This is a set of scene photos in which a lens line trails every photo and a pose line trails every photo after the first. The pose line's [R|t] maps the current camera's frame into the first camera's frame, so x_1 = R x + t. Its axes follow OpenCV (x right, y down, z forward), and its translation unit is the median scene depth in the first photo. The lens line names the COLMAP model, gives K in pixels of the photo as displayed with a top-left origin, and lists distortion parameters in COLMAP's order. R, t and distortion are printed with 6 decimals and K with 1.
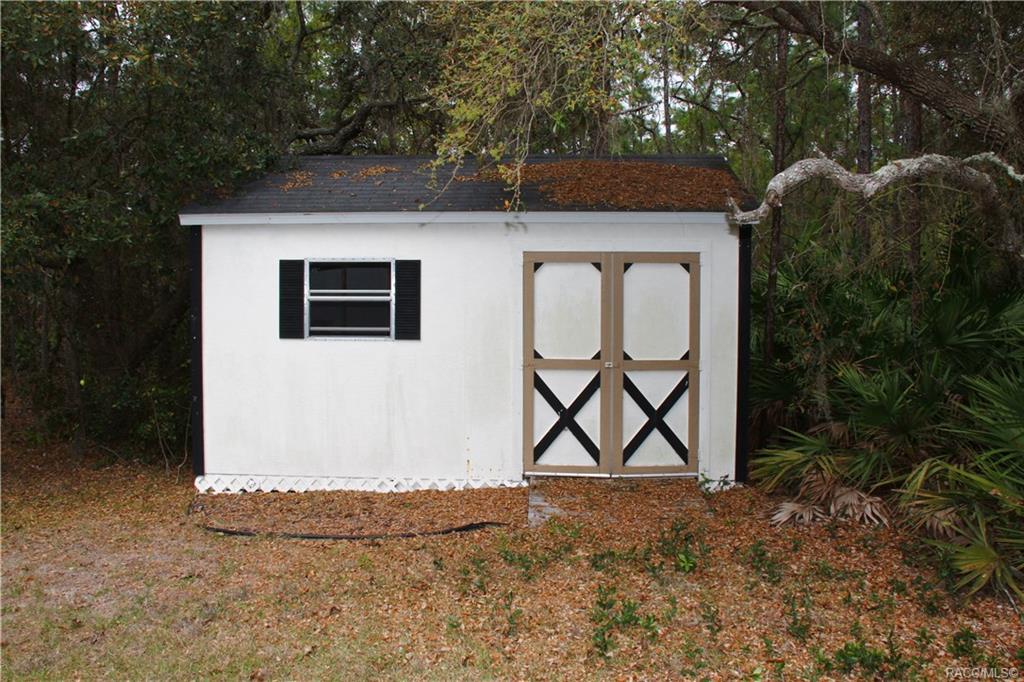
lens RADIAL K [[894.5, 0, 512.0], [0, 894.5, 341.0], [0, 0, 1]] dist [-0.087493, 0.015544]
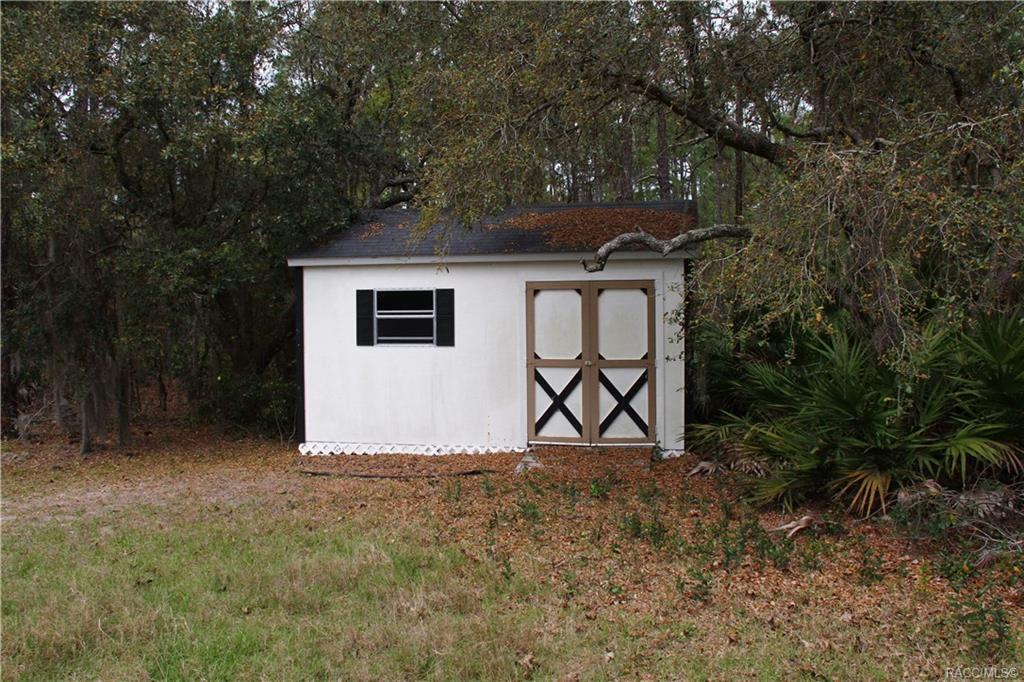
lens RADIAL K [[894.5, 0, 512.0], [0, 894.5, 341.0], [0, 0, 1]] dist [-0.087493, 0.015544]
pose [[0.989437, -0.005254, -0.144872, 0.189870], [0.003446, 0.999913, -0.012727, 0.009299], [0.144926, 0.012093, 0.989369, -0.369211]]
